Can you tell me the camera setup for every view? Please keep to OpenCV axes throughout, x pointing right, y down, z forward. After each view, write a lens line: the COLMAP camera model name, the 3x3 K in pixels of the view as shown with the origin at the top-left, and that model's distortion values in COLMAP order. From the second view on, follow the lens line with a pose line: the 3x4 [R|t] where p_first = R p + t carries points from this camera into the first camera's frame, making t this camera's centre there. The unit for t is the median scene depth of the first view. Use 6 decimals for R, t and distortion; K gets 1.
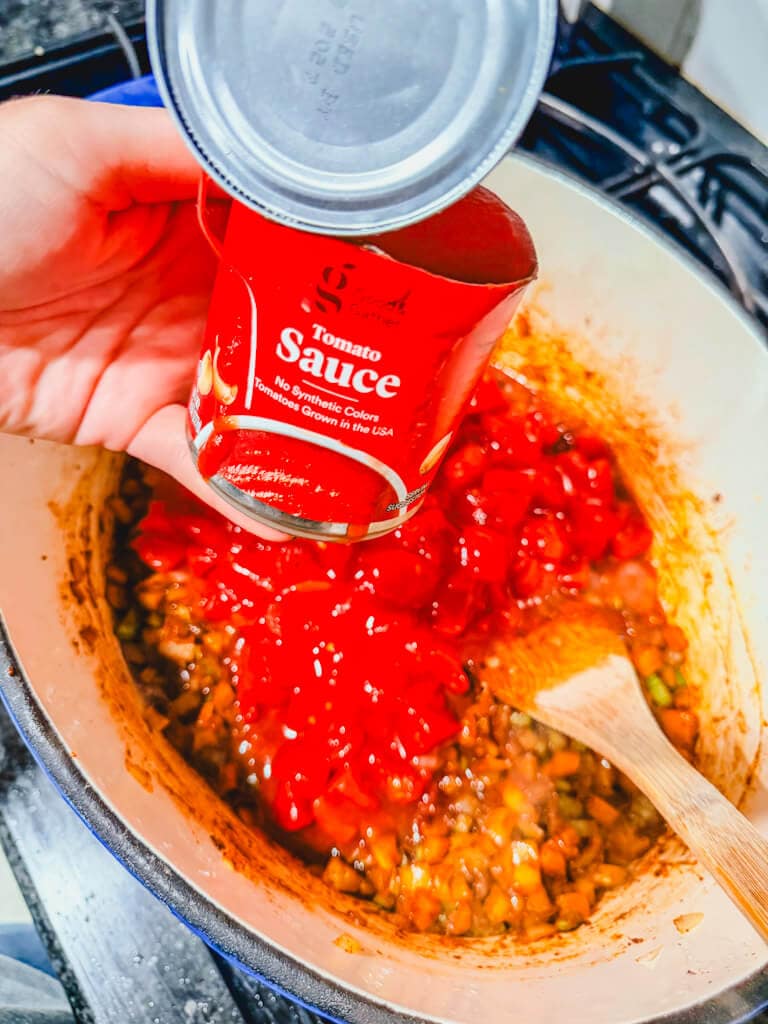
lens RADIAL K [[752.1, 0, 384.0], [0, 752.1, 512.0], [0, 0, 1]] dist [-0.018132, 0.004077]
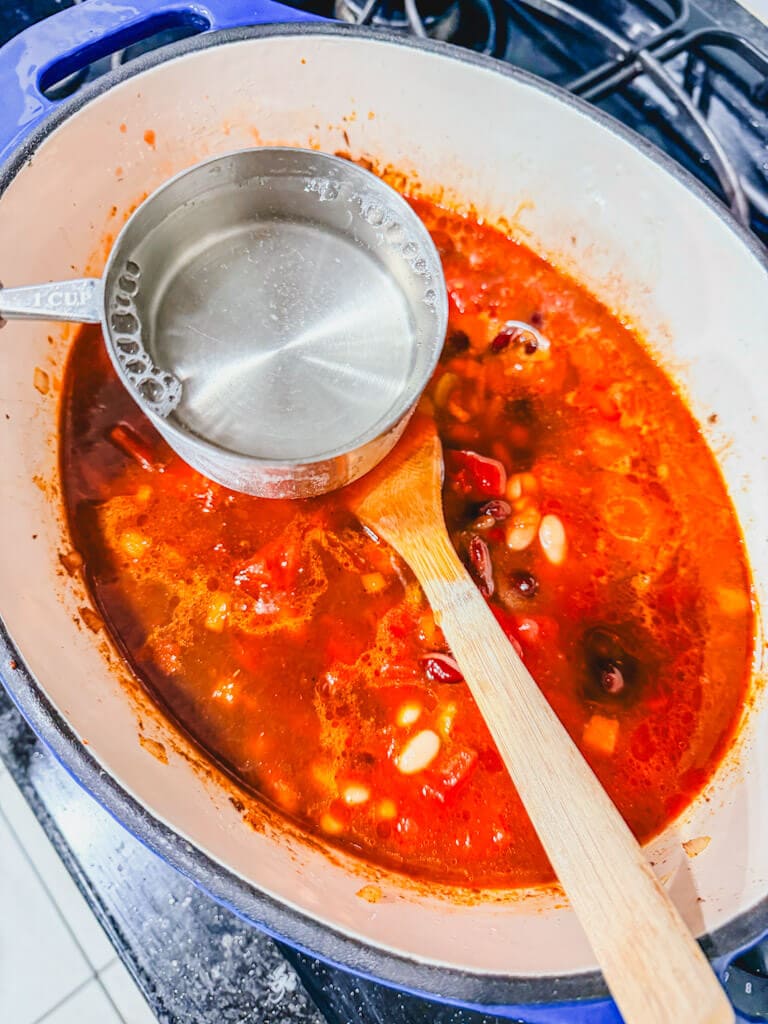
lens RADIAL K [[752.1, 0, 384.0], [0, 752.1, 512.0], [0, 0, 1]] dist [-0.018132, 0.004077]
pose [[0.997329, -0.073023, 0.001493, 0.005033], [0.072399, 0.991093, 0.111776, -0.042068], [-0.009641, -0.111370, 0.993732, 0.017208]]
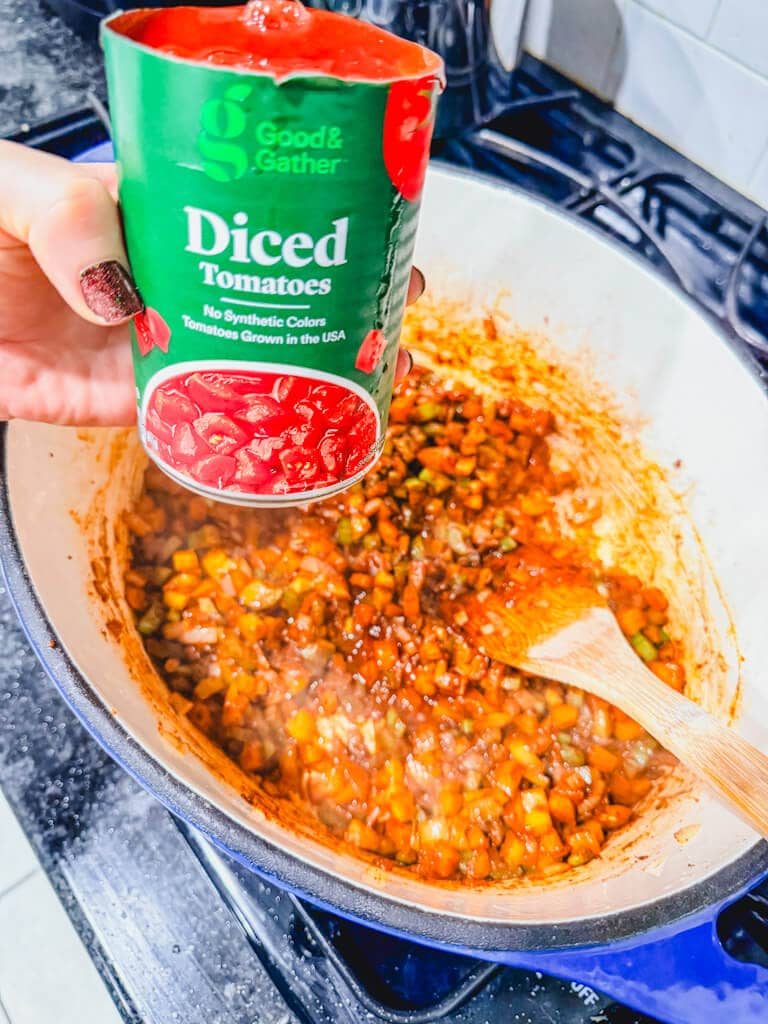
lens RADIAL K [[722.6, 0, 385.1], [0, 722.6, 496.3], [0, 0, 1]] dist [0.025840, -0.042174]
pose [[0.996597, -0.080492, 0.017748, -0.006703], [0.081494, 0.994504, -0.065732, 0.069637], [-0.012360, 0.066955, 0.997679, -0.056609]]
